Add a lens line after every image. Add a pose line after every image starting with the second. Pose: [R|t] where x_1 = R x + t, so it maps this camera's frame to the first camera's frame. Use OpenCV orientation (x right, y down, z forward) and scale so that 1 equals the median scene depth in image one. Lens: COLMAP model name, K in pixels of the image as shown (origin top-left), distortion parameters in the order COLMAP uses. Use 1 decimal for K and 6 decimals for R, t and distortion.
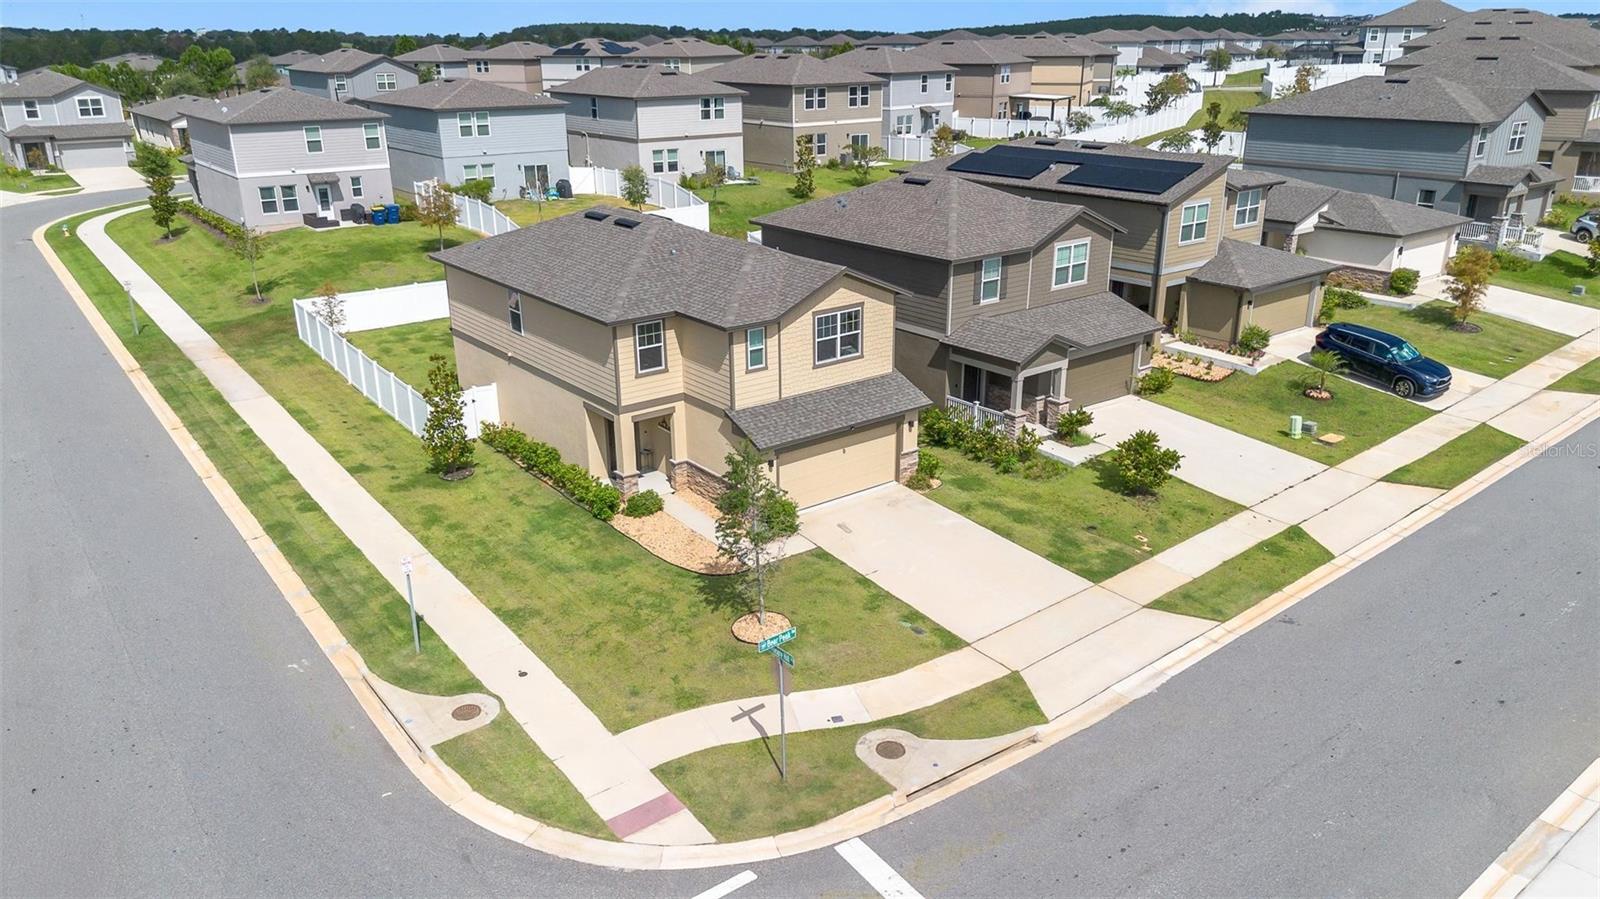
lens RADIAL K [[1097.2, 0, 800.6], [0, 1097.2, 448.4], [0, 0, 1]] dist [0.042427, -0.024589]
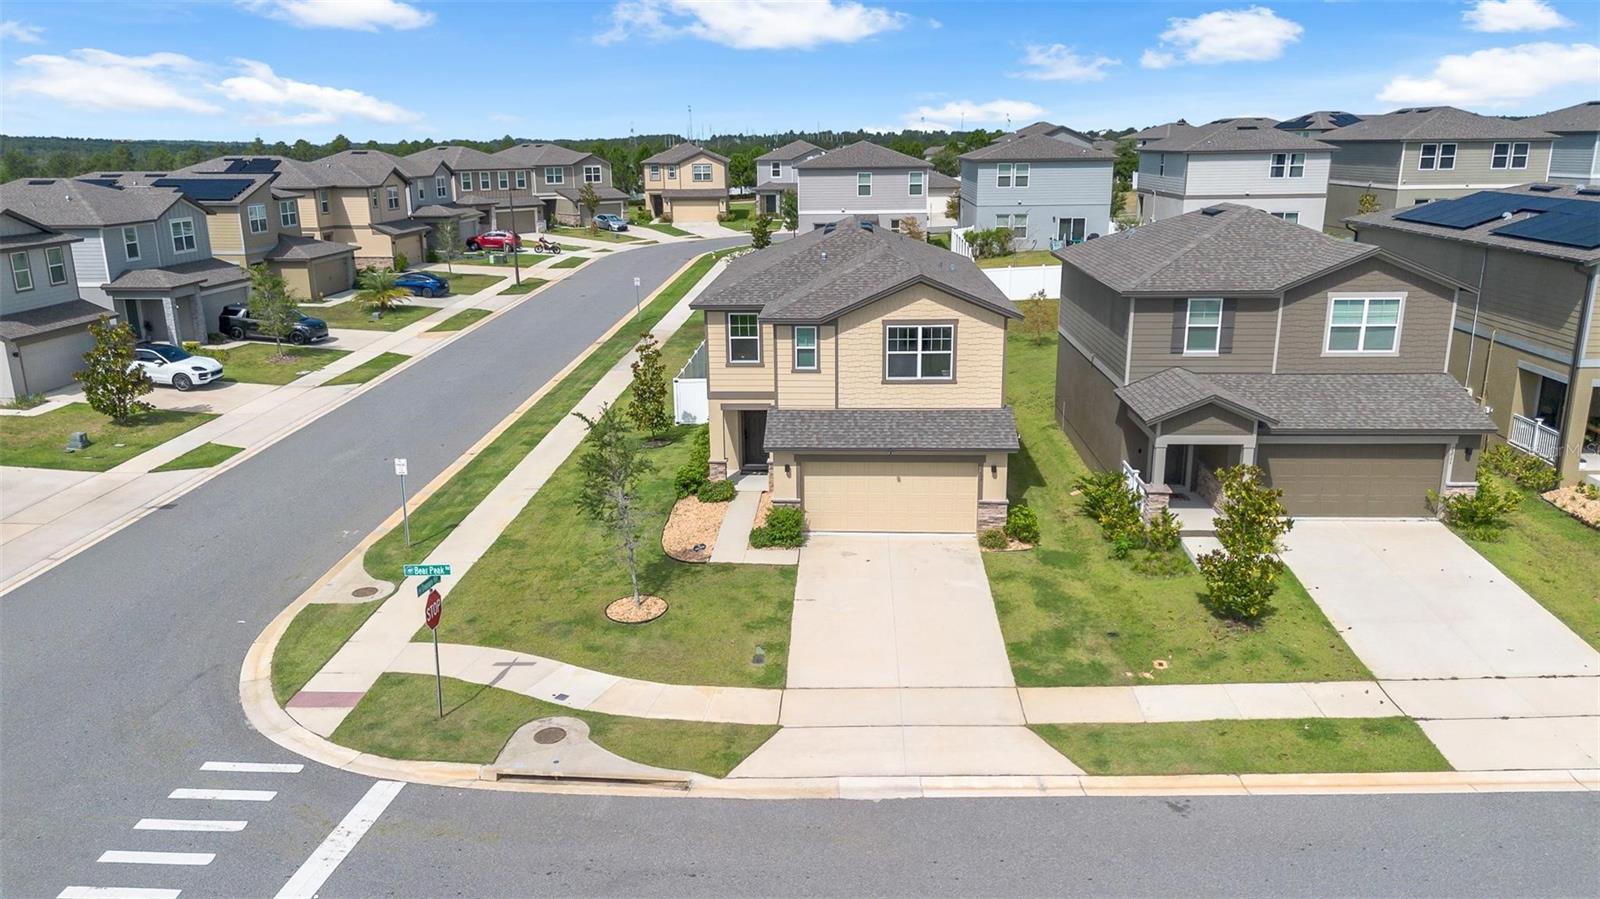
lens RADIAL K [[1097.2, 0, 796.9], [0, 1097.2, 448.0], [0, 0, 1]] dist [0.042427, -0.024589]
pose [[0.766878, 0.173399, -0.617925, 0.531798], [-0.219958, 0.975509, 0.000763, -0.005493], [0.602924, 0.135332, 0.786237, 0.251295]]
